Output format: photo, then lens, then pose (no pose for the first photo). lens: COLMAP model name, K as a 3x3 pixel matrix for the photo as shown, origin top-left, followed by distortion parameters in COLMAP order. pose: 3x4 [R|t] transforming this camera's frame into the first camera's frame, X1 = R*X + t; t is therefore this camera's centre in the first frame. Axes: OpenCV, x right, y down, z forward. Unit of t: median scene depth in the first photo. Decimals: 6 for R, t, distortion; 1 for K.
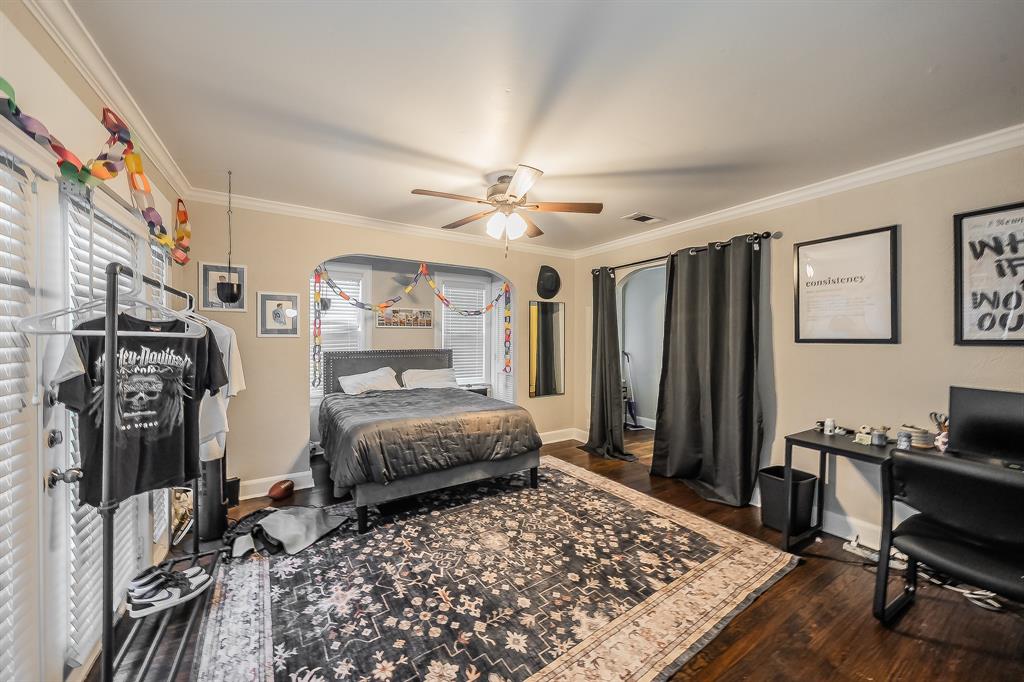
lens RADIAL K [[374.6, 0, 511.8], [0, 374.6, 342.1], [0, 0, 1]] dist [0.001116, -0.000155]
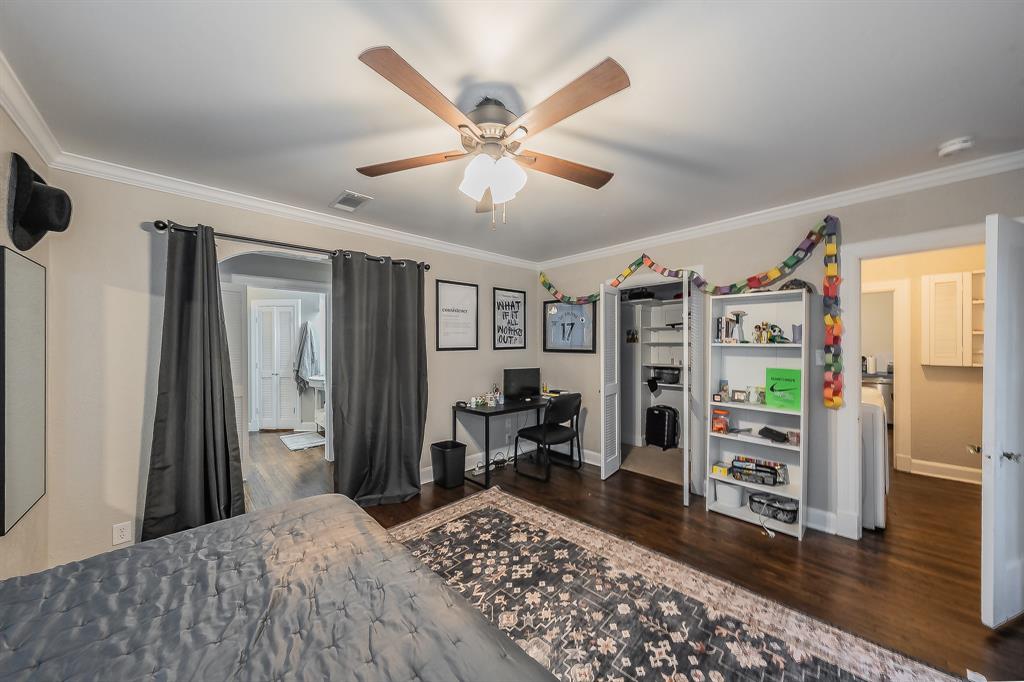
lens RADIAL K [[349.1, 0, 517.1], [0, 349.1, 342.4], [0, 0, 1]] dist [-0.001138, 0.000091]
pose [[-0.220372, 0.006818, 0.975392, -0.660517], [0.016312, 0.999861, -0.003304, -0.022947], [-0.975279, 0.015182, -0.220453, 1.176810]]
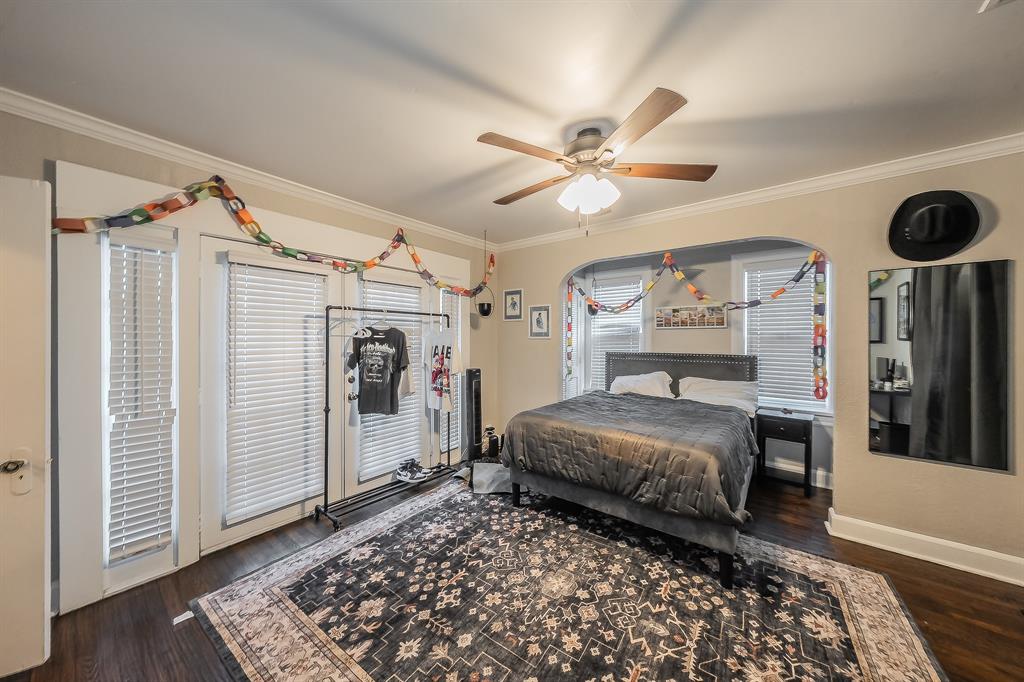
lens RADIAL K [[349.1, 0, 501.5], [0, 349.1, 341.8], [0, 0, 1]] dist [-0.001138, 0.000091]
pose [[0.323591, 0.007422, -0.946168, 0.655239], [-0.016536, 0.999861, 0.002188, -0.003665], [0.946052, 0.014938, 0.323669, 0.642286]]
